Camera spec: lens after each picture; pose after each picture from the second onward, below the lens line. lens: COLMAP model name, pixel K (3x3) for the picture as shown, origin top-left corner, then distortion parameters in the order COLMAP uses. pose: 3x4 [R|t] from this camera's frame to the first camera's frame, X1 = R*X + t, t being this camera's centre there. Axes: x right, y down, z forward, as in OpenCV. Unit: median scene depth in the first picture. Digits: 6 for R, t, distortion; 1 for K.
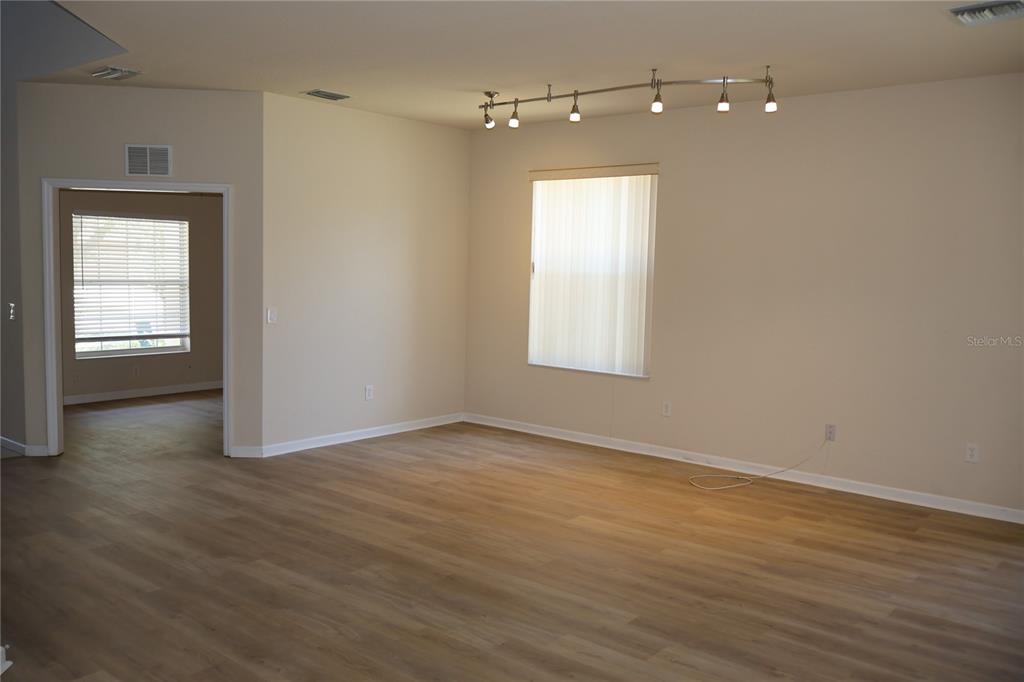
lens RADIAL K [[847.1, 0, 510.5], [0, 847.1, 339.5], [0, 0, 1]] dist [-0.007786, 0.000418]
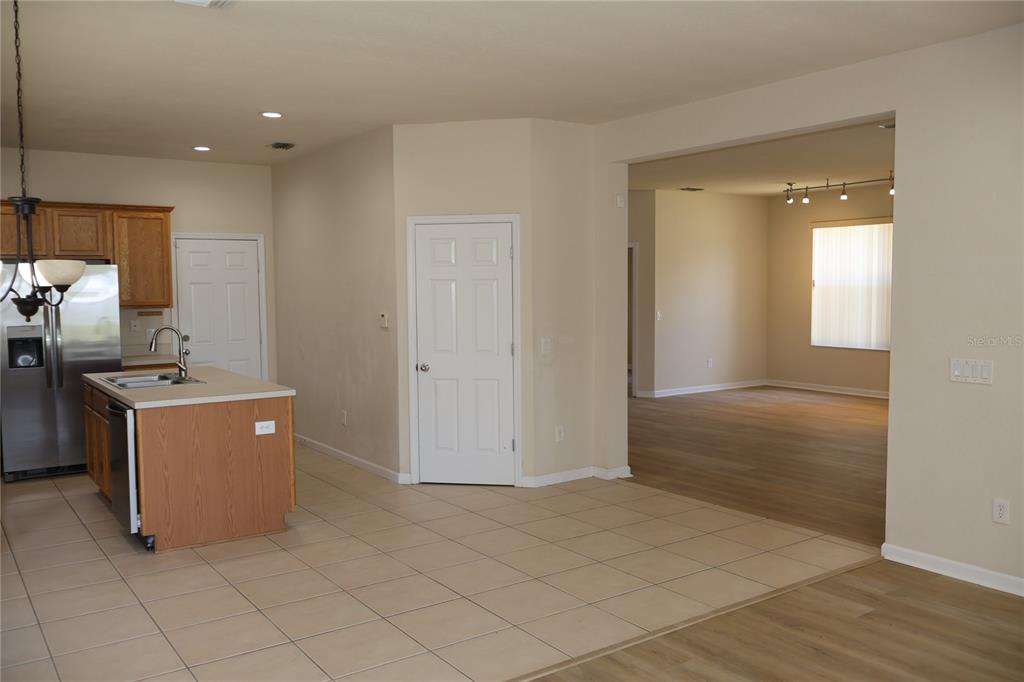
lens RADIAL K [[856.2, 0, 512.0], [0, 856.2, 341.0], [0, 0, 1]] dist [-0.005719, -0.002572]
pose [[0.961868, -0.014574, -0.273127, -0.102590], [0.007973, 0.999649, -0.025263, 0.073075], [0.273399, 0.022122, 0.961646, -0.863204]]
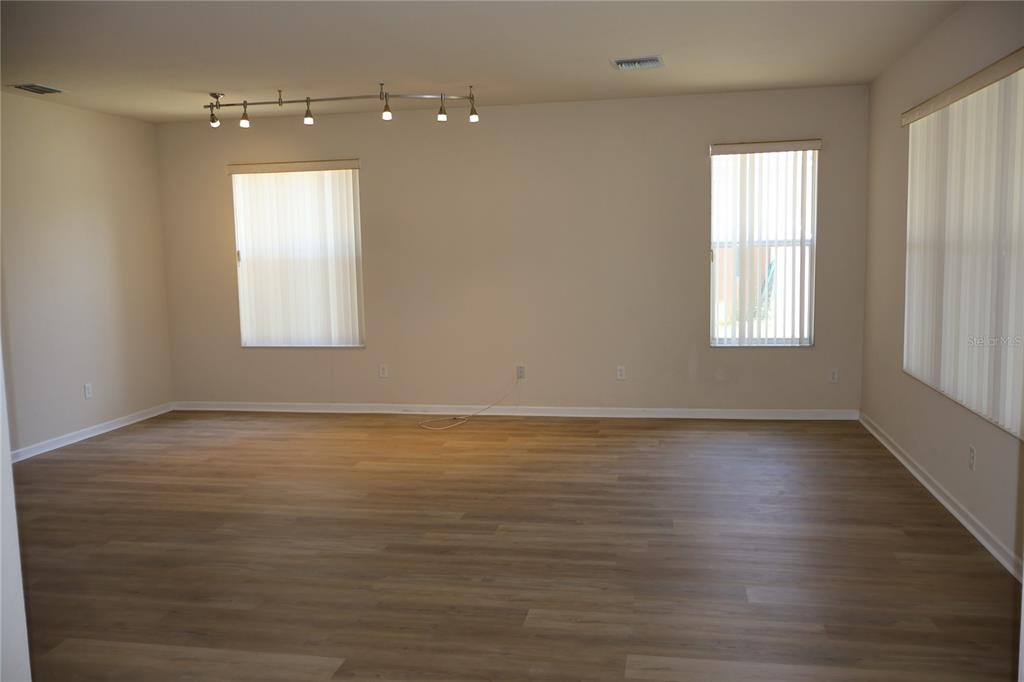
lens RADIAL K [[847.1, 0, 510.5], [0, 847.1, 339.5], [0, 0, 1]] dist [-0.007786, 0.000418]
pose [[0.875834, -0.096207, 0.472926, -0.243929], [0.086396, 0.995355, 0.042484, 0.005021], [-0.474816, 0.003650, 0.880077, -0.124754]]
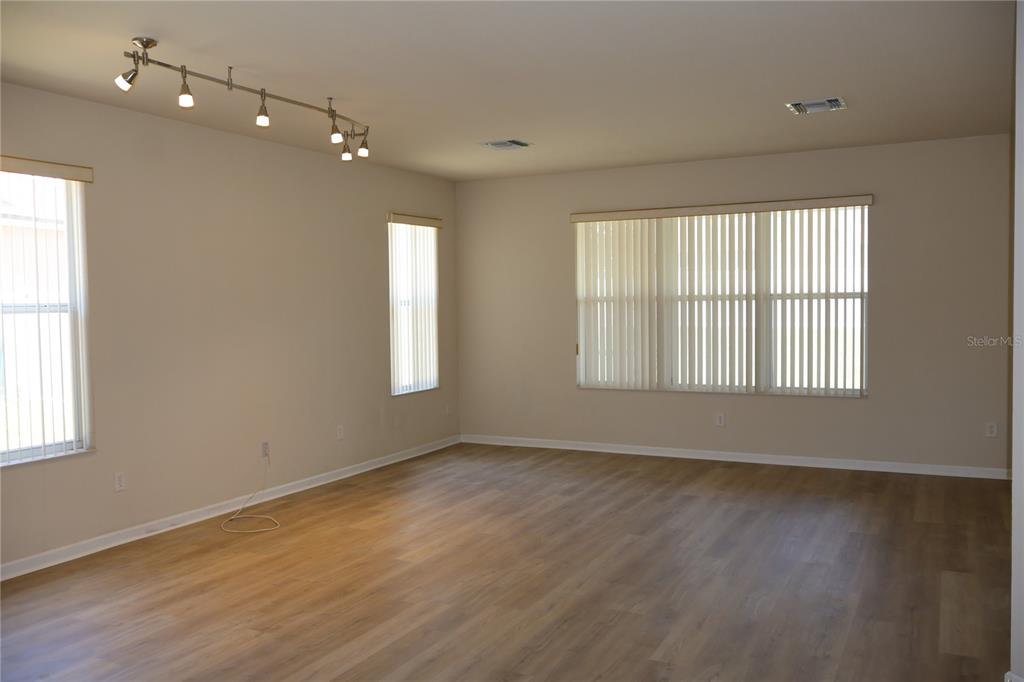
lens RADIAL K [[847.1, 0, 510.5], [0, 847.1, 339.5], [0, 0, 1]] dist [-0.007786, 0.000418]
pose [[-0.207519, -0.063324, 0.976179, -0.764533], [0.098838, 0.991439, 0.085325, -0.094619], [-0.973225, 0.114191, -0.199484, 0.920540]]
